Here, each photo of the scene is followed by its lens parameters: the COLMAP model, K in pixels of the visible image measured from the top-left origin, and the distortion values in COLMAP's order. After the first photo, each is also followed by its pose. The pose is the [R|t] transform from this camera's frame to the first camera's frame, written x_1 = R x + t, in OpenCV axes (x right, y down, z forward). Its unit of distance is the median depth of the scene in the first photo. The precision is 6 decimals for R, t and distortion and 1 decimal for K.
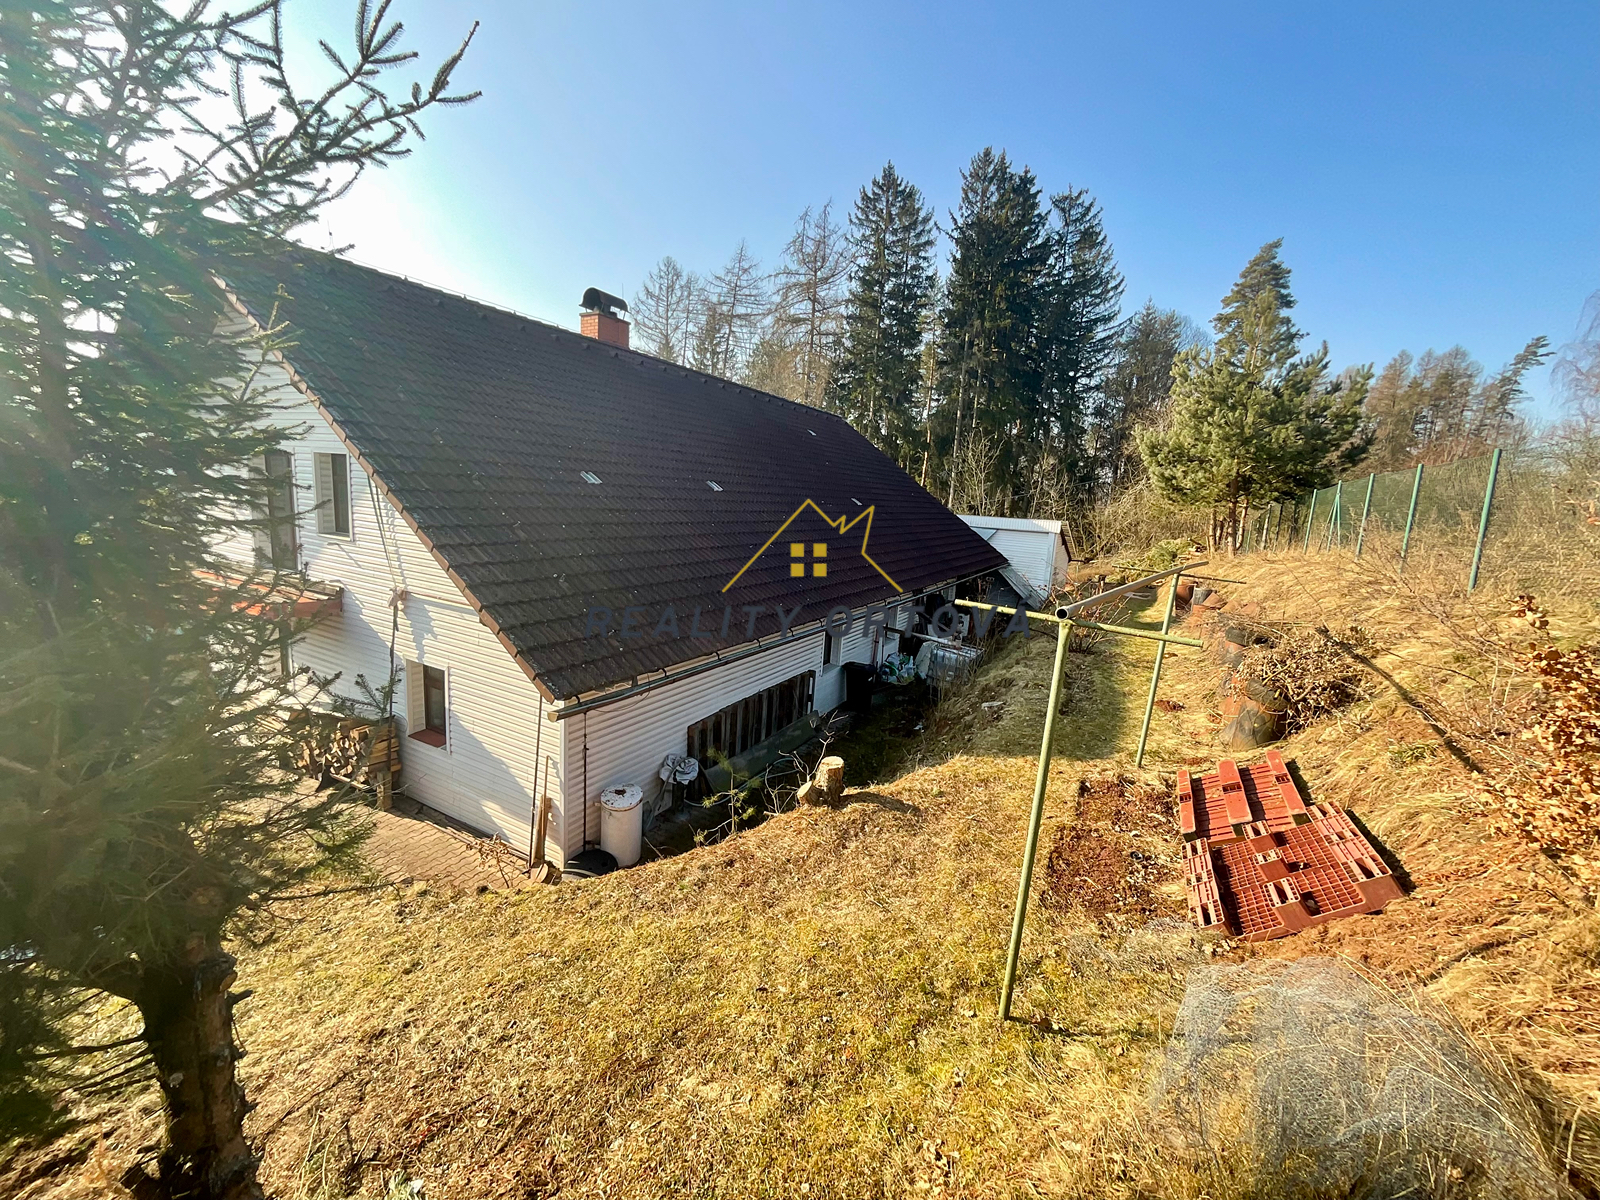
lens RADIAL K [[638.0, 0, 806.4], [0, 638.0, 598.9], [0, 0, 1]] dist [-0.002019, 0.000010]
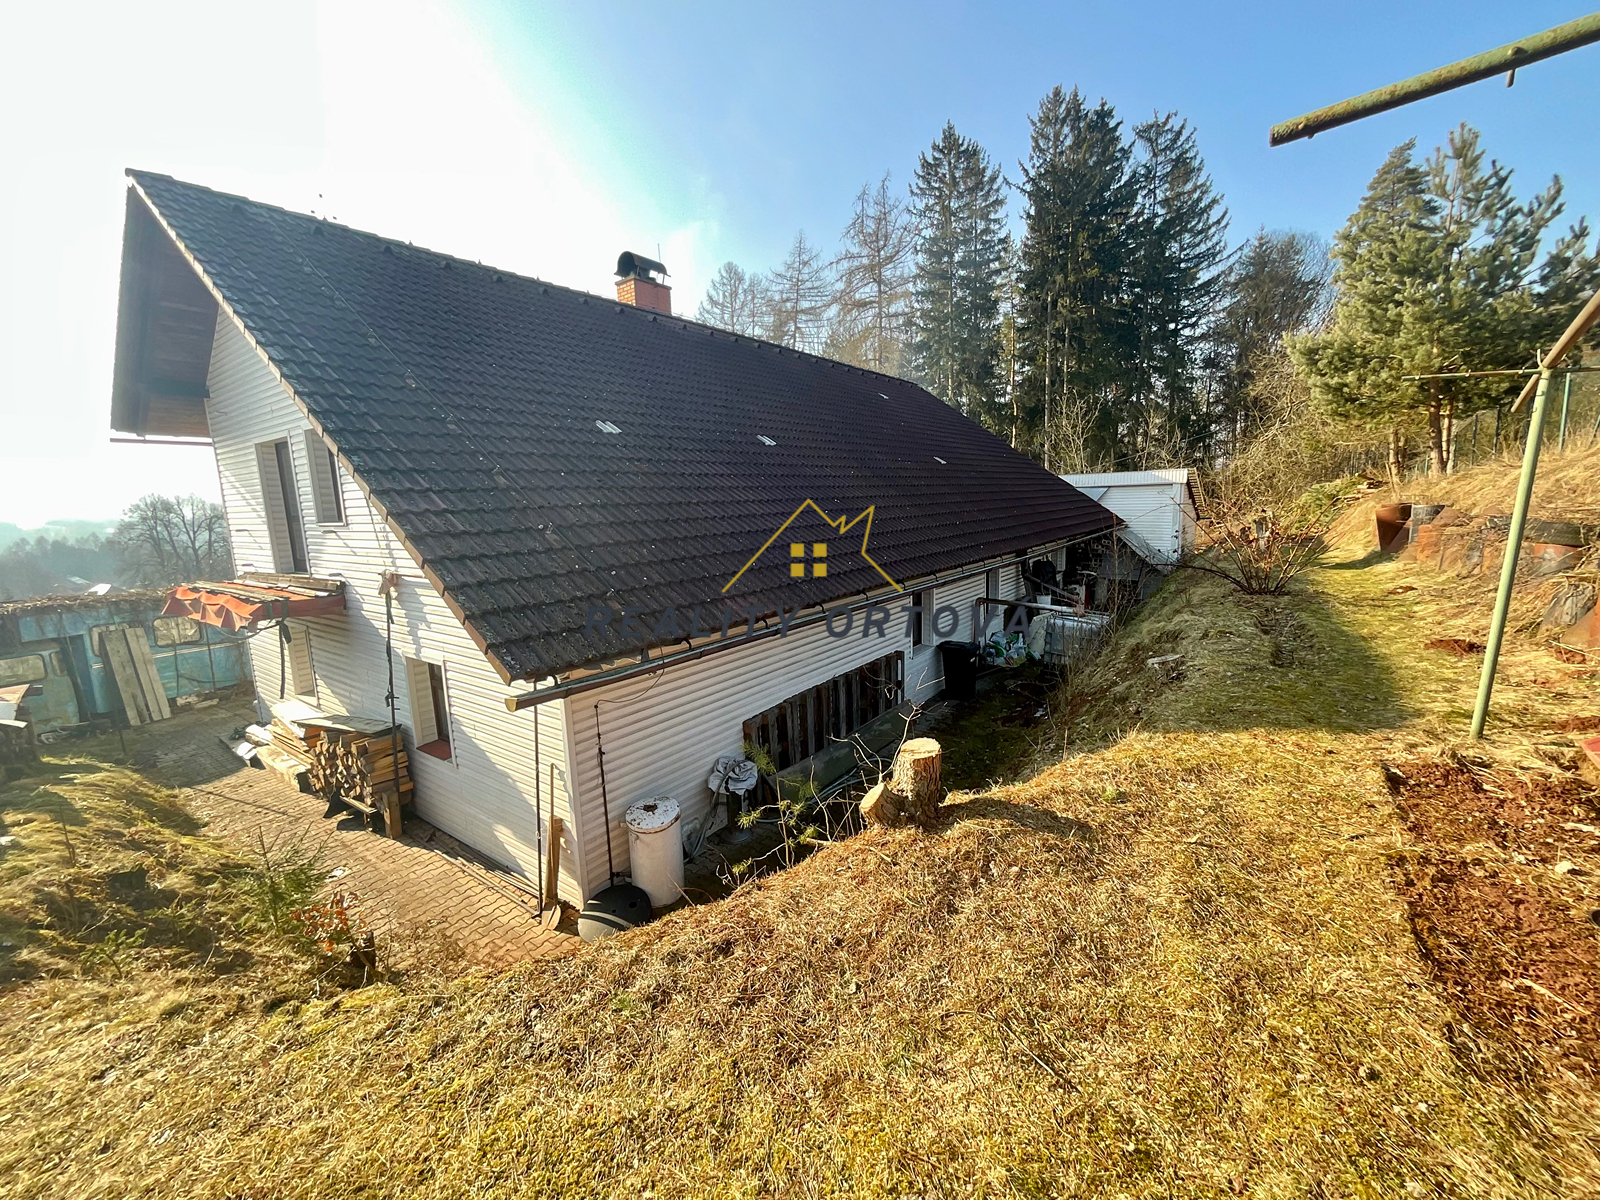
lens RADIAL K [[638.0, 0, 806.4], [0, 638.0, 598.9], [0, 0, 1]] dist [-0.002019, 0.000010]
pose [[0.986884, -0.076708, -0.142044, 0.017509], [0.075060, 0.997035, -0.016936, 0.069668], [0.142922, 0.006052, 0.989715, 0.233810]]
